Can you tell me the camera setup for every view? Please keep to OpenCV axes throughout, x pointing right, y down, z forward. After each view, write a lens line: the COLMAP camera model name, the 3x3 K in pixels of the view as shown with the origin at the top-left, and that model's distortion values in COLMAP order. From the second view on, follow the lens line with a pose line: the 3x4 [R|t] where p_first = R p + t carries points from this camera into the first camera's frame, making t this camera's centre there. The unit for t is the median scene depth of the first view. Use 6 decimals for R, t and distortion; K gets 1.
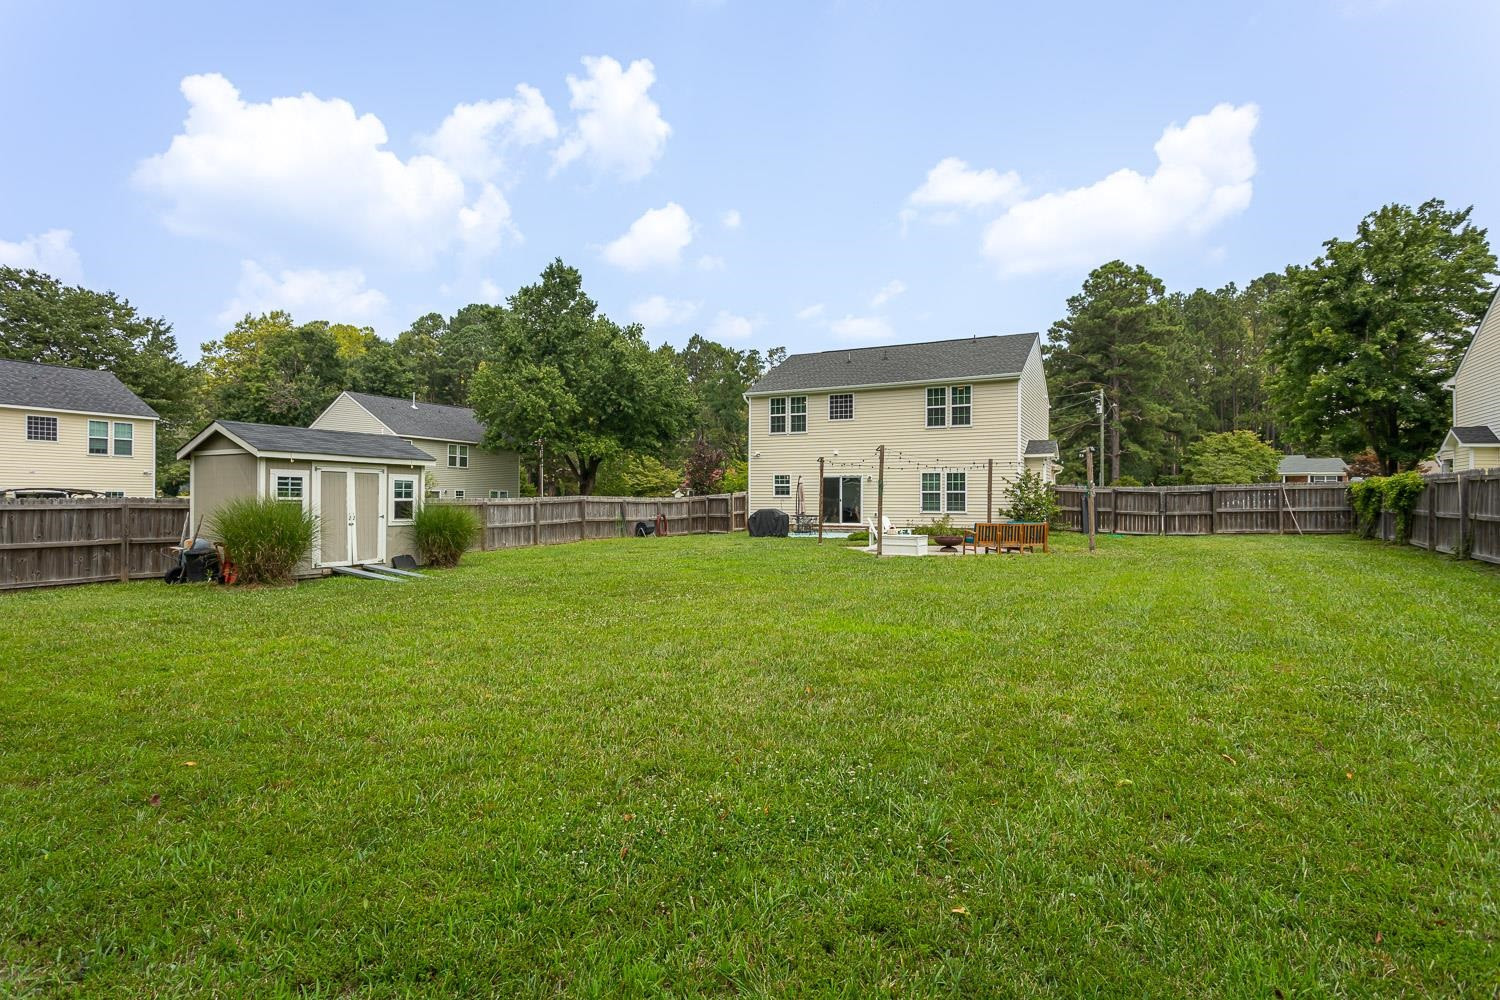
lens RADIAL K [[784.9, 0, 730.4], [0, 784.9, 493.4], [0, 0, 1]] dist [-0.000556, 0.000155]
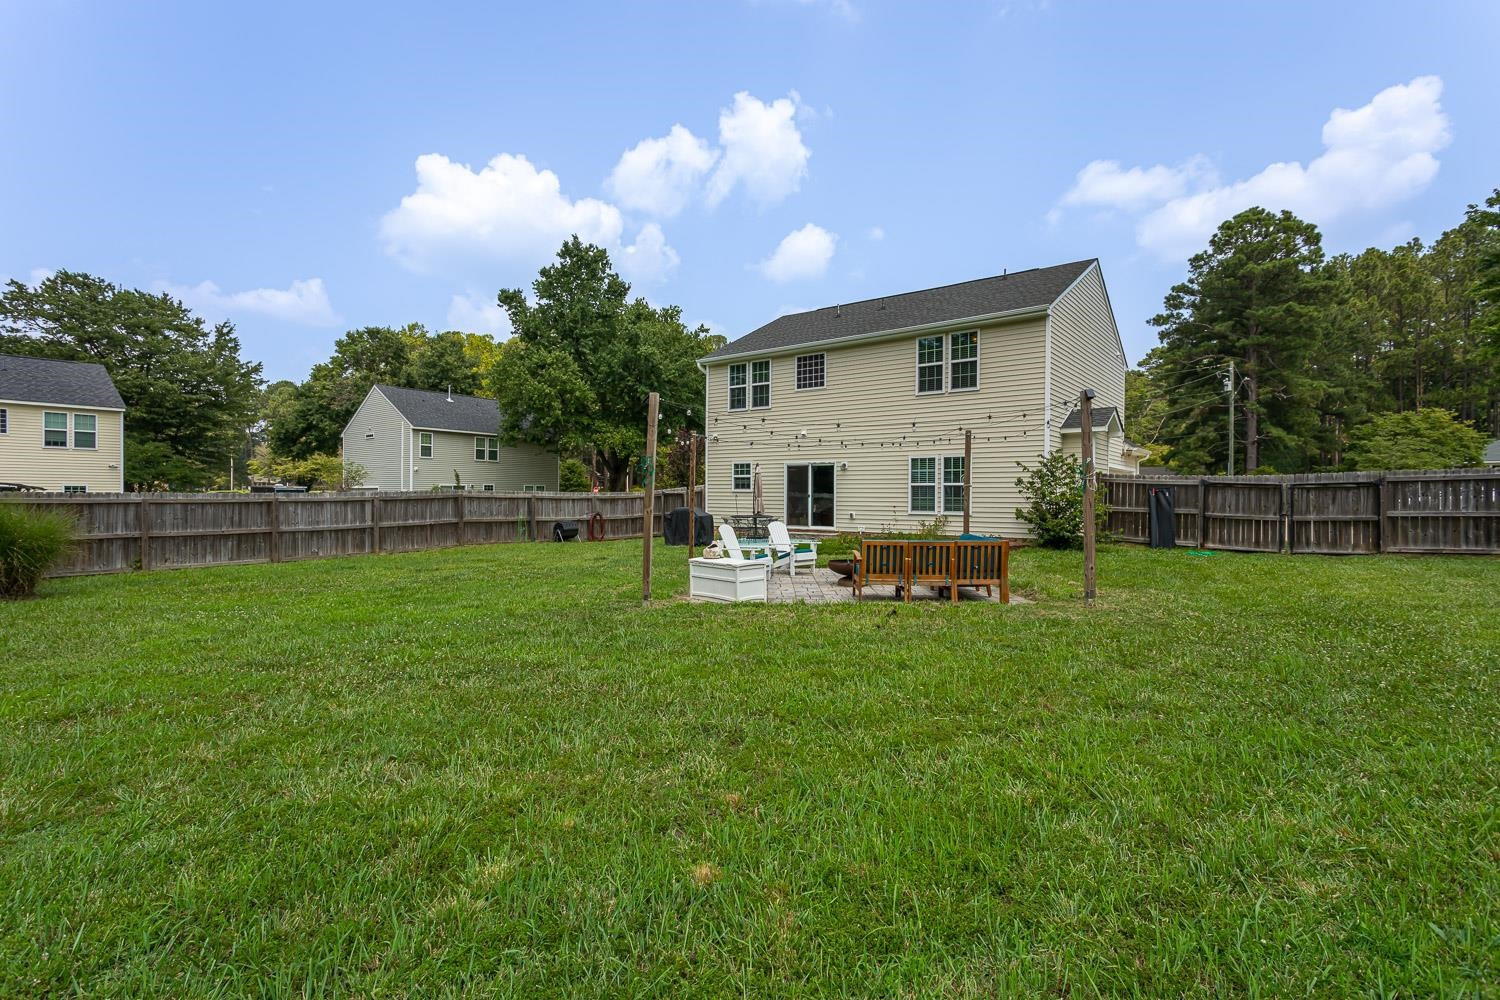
lens RADIAL K [[717.5, 0, 731.3], [0, 717.5, 494.2], [0, 0, 1]] dist [0.002211, 0.000922]
pose [[0.982036, 0.001162, -0.188688, 0.182578], [0.000376, 0.999967, 0.008115, 0.001480], [0.188691, -0.008040, 0.982004, 0.288951]]
